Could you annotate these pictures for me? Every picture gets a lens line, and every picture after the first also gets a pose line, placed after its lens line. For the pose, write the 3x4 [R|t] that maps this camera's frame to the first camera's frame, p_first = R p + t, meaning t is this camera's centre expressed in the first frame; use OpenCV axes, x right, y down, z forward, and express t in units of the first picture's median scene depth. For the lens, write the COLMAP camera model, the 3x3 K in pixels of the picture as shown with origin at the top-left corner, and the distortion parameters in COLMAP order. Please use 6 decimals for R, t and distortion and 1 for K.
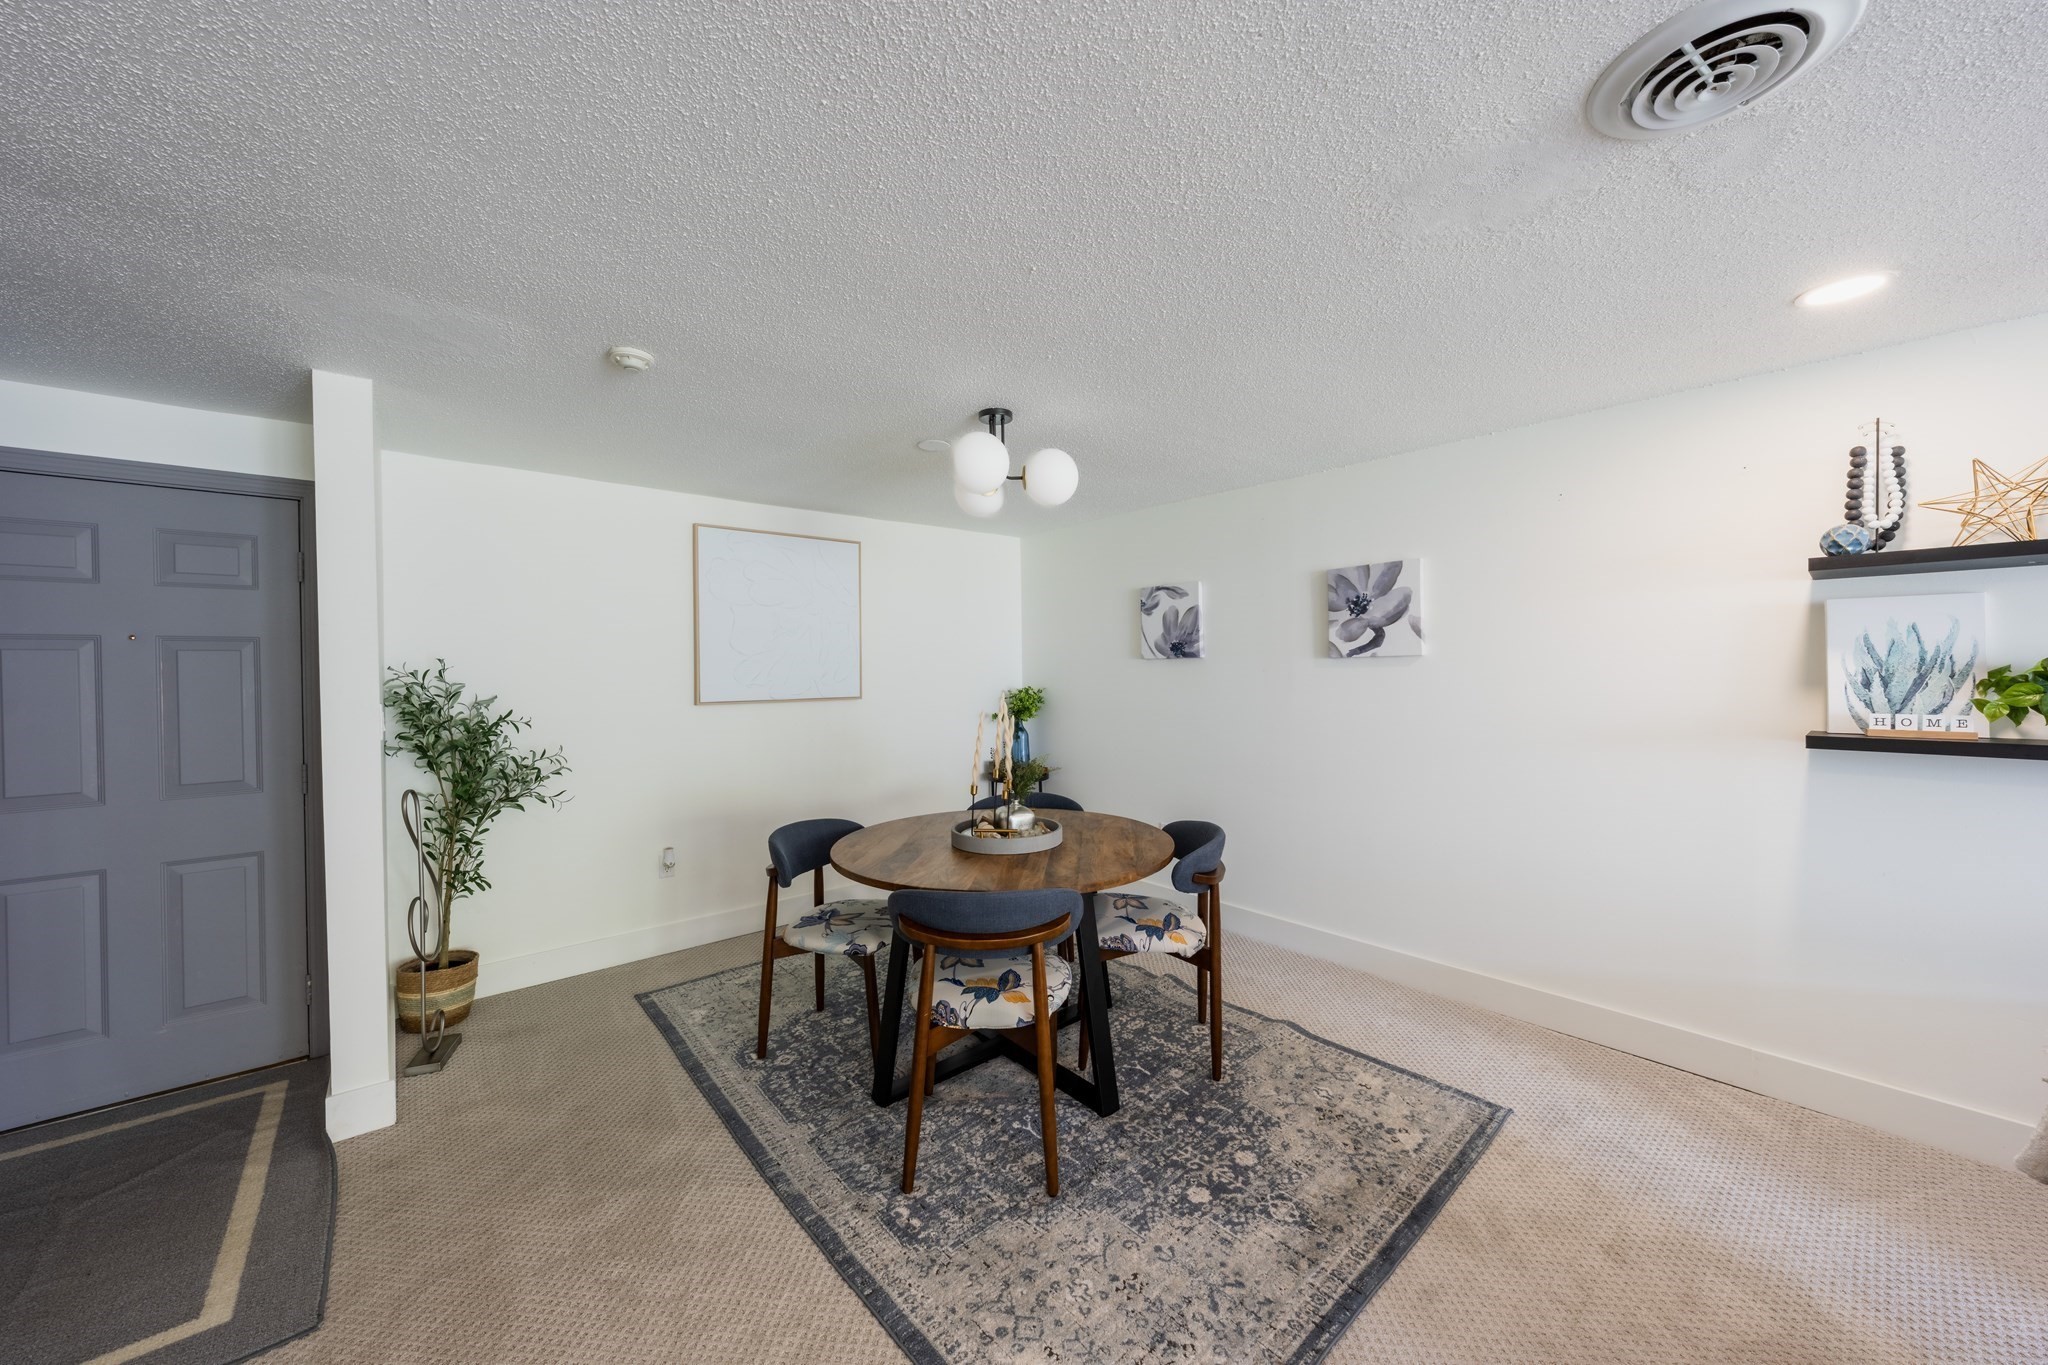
lens RADIAL K [[763.0, 0, 1024.0], [0, 763.0, 682.5], [0, 0, 1]] dist [-0.002038, -0.000303]
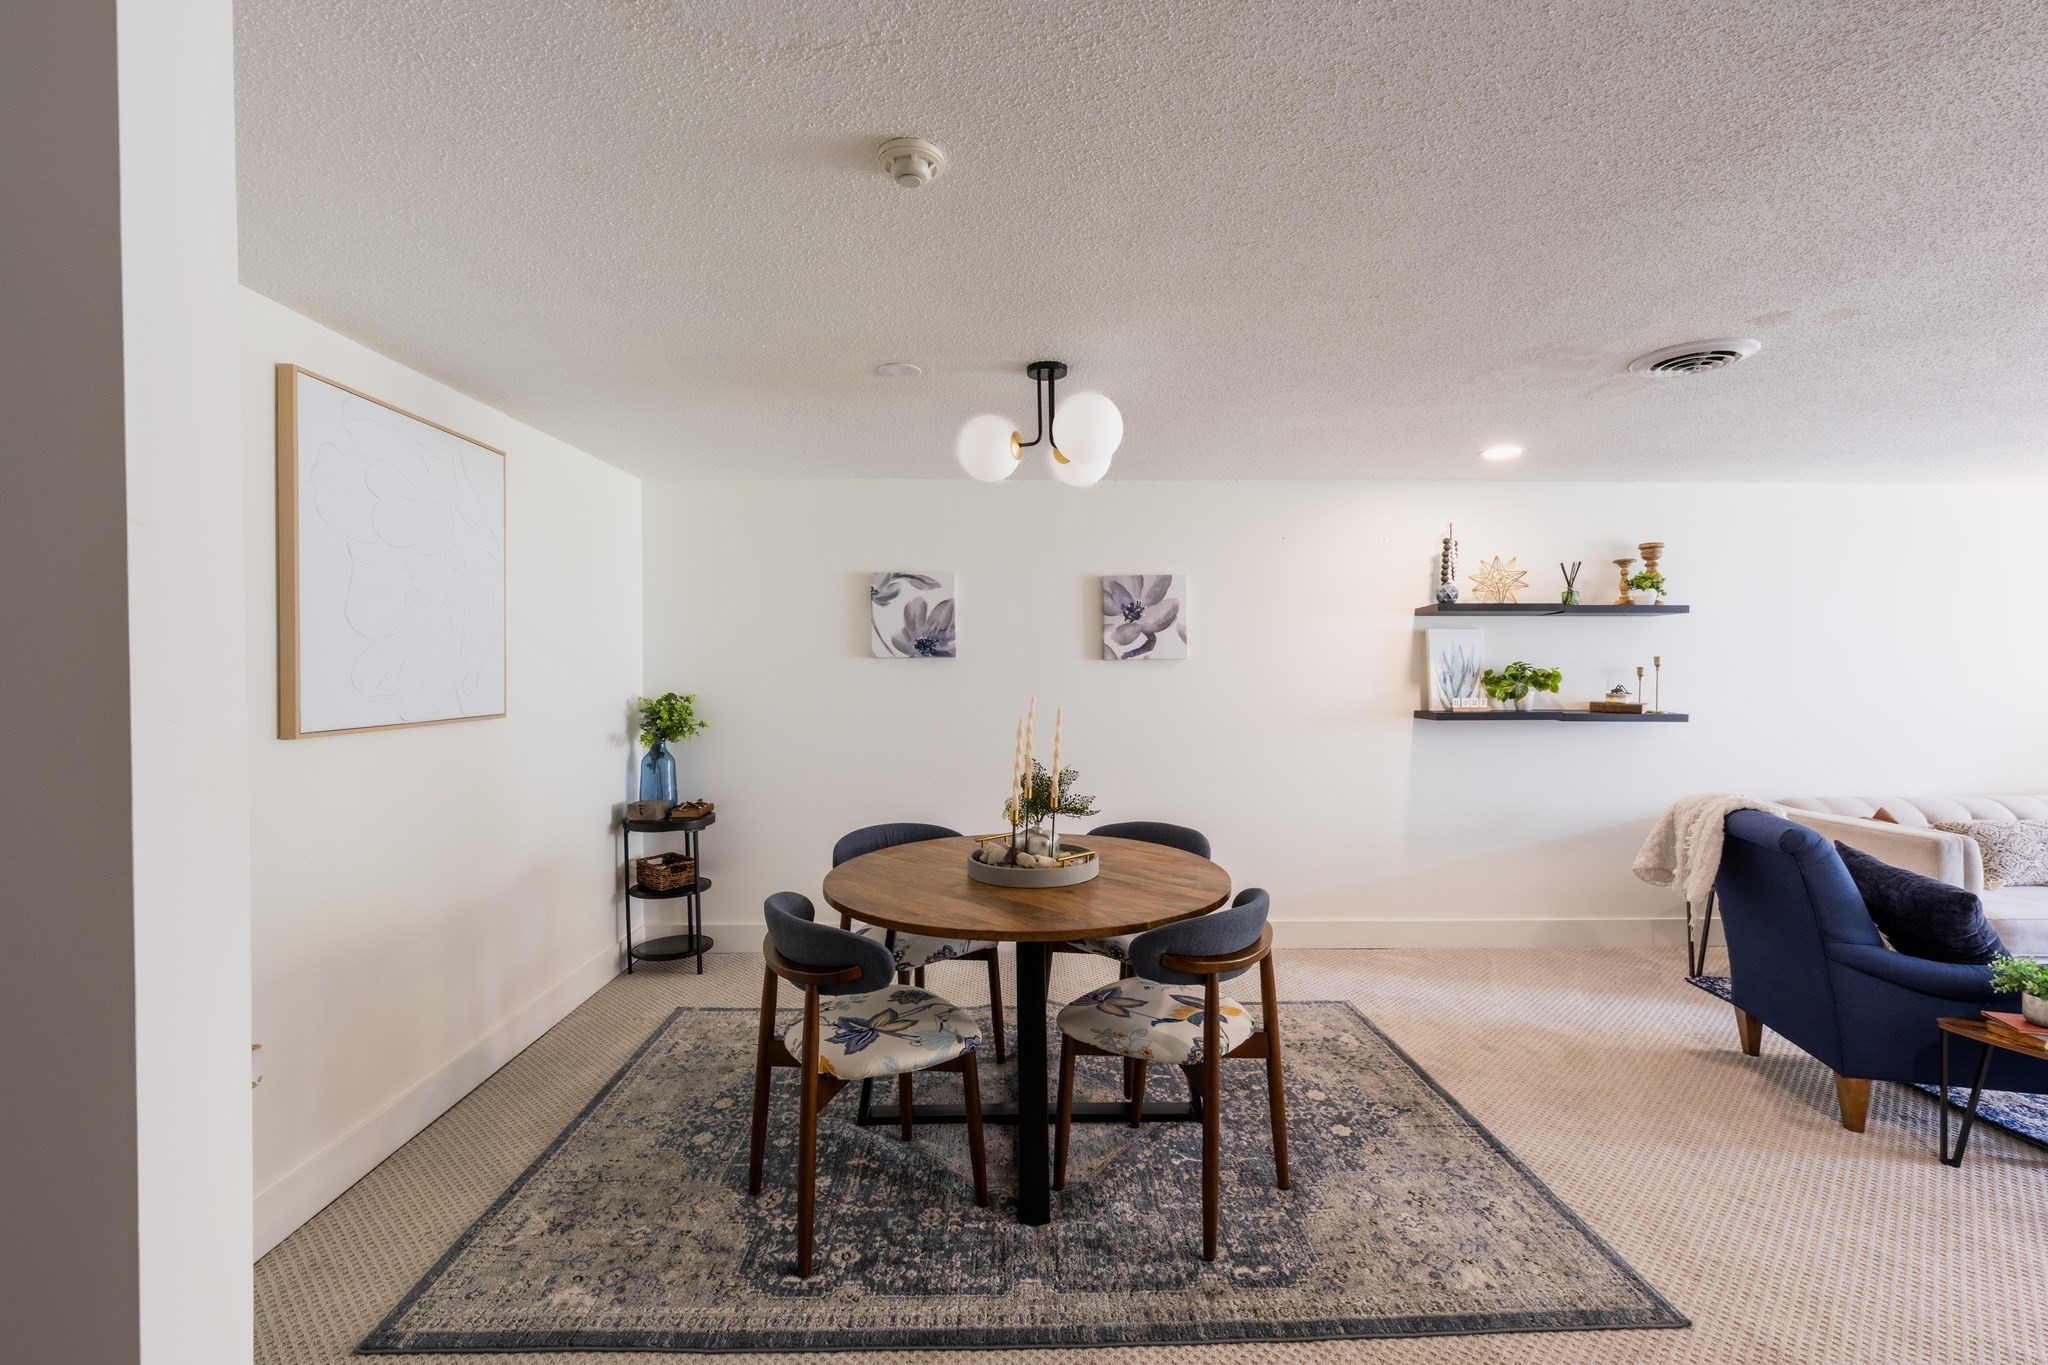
lens RADIAL K [[929.4, 0, 1024.0], [0, 929.4, 682.5], [0, 0, 1]] dist [-0.002826, -0.000179]
pose [[0.616624, -0.005502, 0.787239, -0.709527], [0.010337, 0.999946, -0.001108, -0.000710], [-0.787190, 0.008821, 0.616648, 0.314434]]
